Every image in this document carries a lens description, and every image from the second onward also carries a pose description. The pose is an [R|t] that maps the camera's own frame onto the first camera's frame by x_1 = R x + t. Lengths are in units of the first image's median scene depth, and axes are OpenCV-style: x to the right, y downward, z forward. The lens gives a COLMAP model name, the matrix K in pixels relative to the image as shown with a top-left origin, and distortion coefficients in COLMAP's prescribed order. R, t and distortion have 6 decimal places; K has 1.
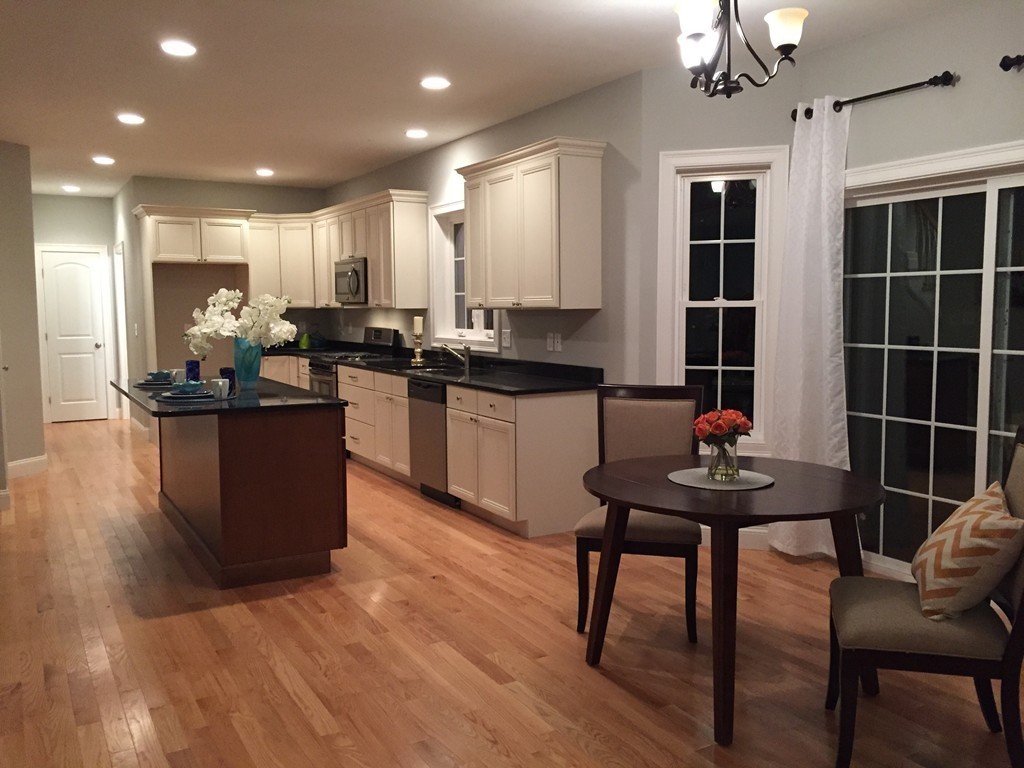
lens RADIAL K [[871.3, 0, 519.4], [0, 871.3, 378.5], [0, 0, 1]] dist [0.050122, -0.057477]
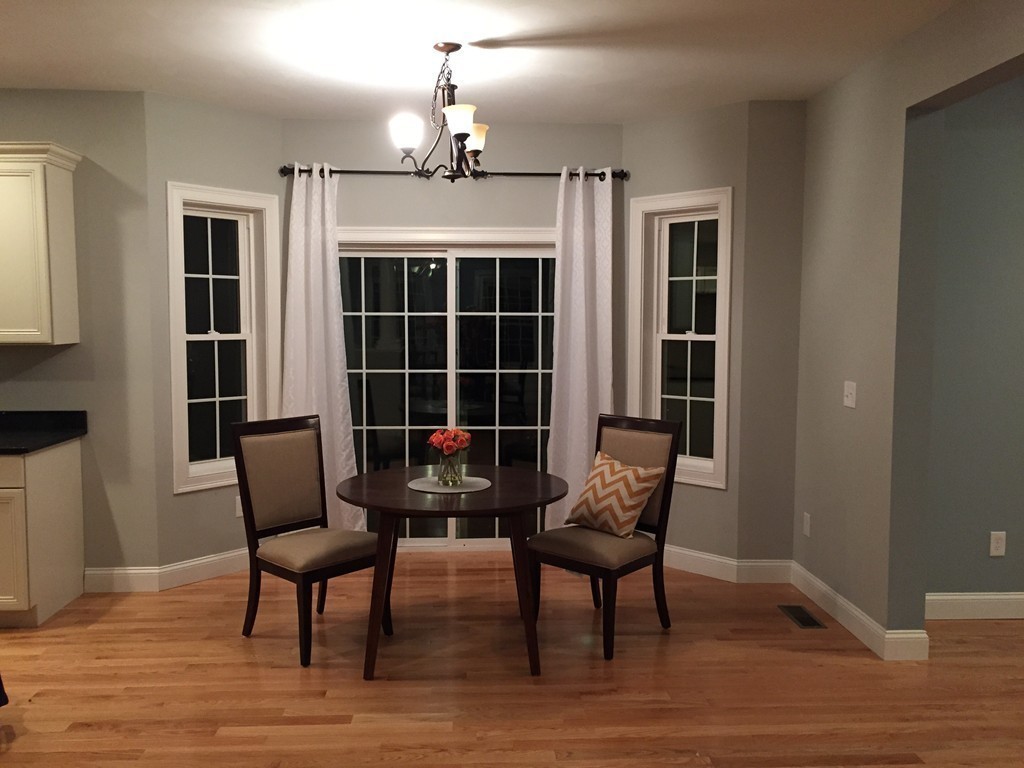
lens RADIAL K [[871.3, 0, 500.2], [0, 871.3, 363.9], [0, 0, 1]] dist [0.050122, -0.057477]
pose [[0.450787, -0.034598, 0.891961, -0.588642], [0.073799, 0.997272, 0.001386, -0.033837], [-0.889576, 0.065202, 0.452110, 0.264397]]
